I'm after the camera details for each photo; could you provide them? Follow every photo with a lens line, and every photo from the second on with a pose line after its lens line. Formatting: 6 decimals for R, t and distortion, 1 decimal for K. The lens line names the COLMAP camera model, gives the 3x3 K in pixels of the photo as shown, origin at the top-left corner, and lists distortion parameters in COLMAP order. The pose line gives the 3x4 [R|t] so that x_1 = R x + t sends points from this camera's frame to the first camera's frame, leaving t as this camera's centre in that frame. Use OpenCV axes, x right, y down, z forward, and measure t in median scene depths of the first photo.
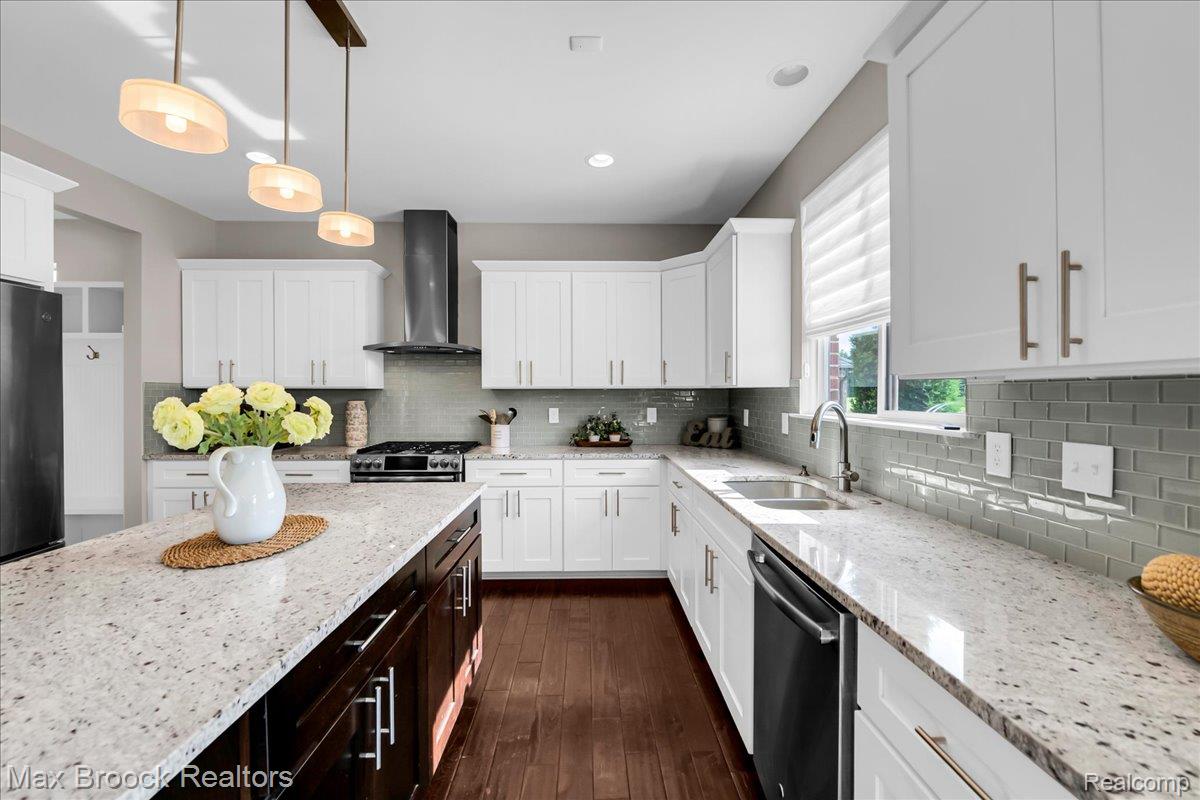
lens RADIAL K [[493.2, 0, 598.3], [0, 493.2, 396.7], [0, 0, 1]] dist [0.000132, -0.000763]
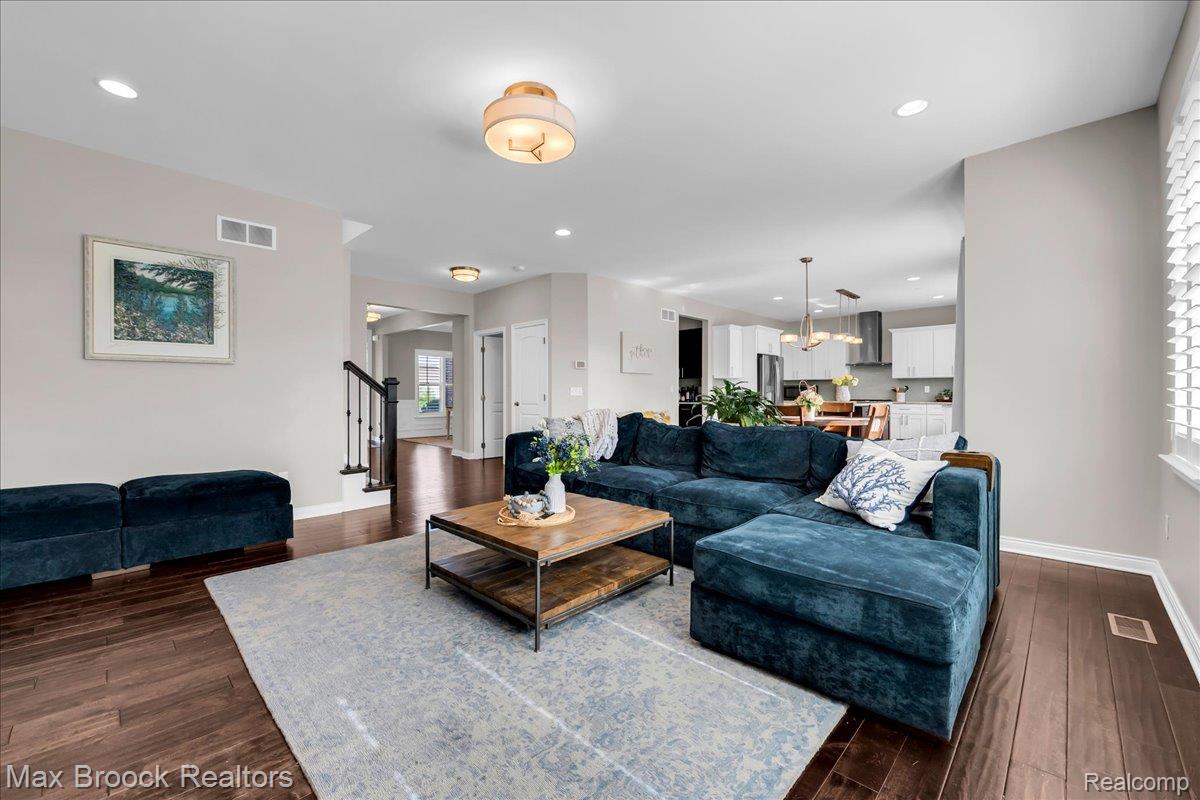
lens RADIAL K [[493.2, 0, 596.1], [0, 493.2, 396.0], [0, 0, 1]] dist [0.000132, -0.000763]
pose [[0.699639, 0.000993, -0.714496, 0.504120], [-0.002274, 0.999997, -0.000837, 0.079109], [0.714493, 0.002211, 0.699639, -1.841153]]
